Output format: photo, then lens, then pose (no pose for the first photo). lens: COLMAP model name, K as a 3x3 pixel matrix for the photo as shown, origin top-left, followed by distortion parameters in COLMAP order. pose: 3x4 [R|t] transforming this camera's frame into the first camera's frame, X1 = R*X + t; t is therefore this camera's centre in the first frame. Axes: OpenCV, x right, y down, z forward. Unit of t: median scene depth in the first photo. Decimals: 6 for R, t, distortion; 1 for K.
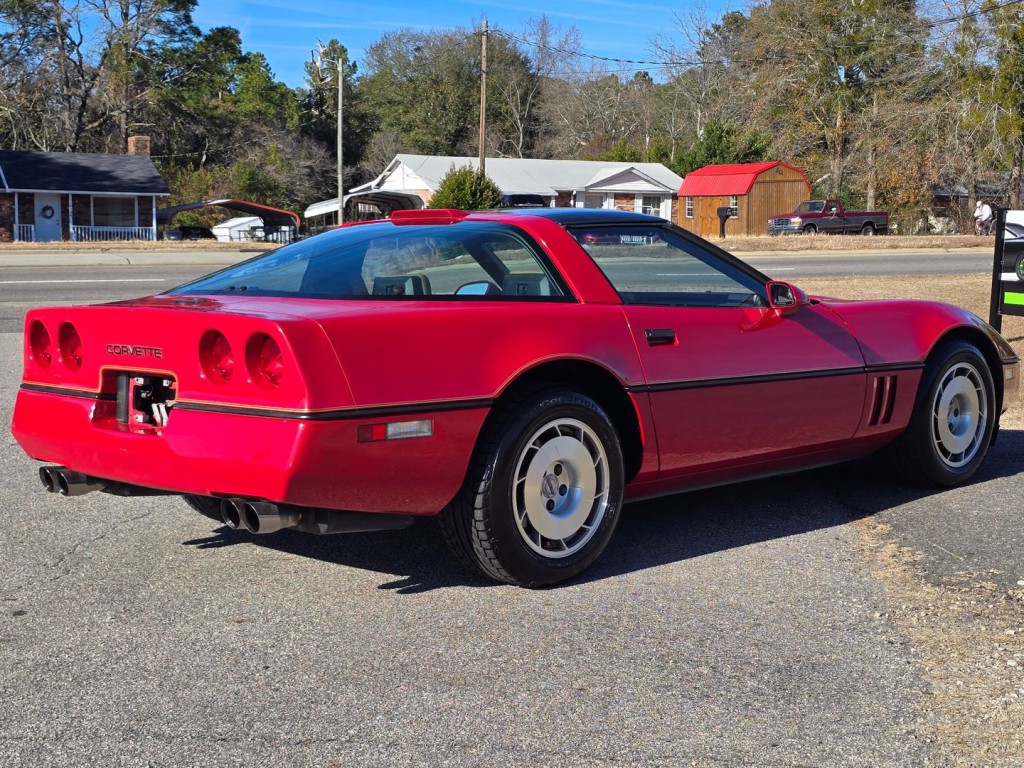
lens RADIAL K [[1571.1, 0, 516.8], [0, 1571.1, 383.3], [0, 0, 1]] dist [0.355058, -1.691910]
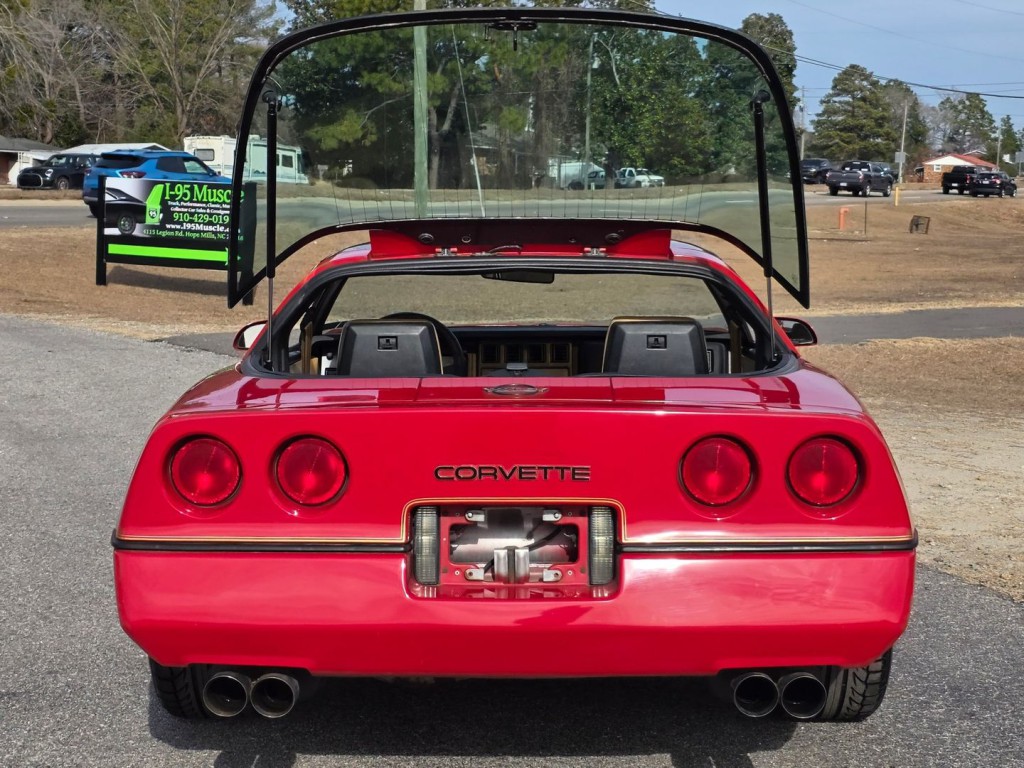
lens RADIAL K [[1803.4, 0, 516.2], [0, 1803.4, 386.7], [0, 0, 1]] dist [0.319556, -1.511494]
pose [[0.793444, -0.057578, 0.605914, -0.302625], [0.044689, 0.998339, 0.036349, 0.015299], [-0.607001, -0.001763, 0.794699, -0.304222]]
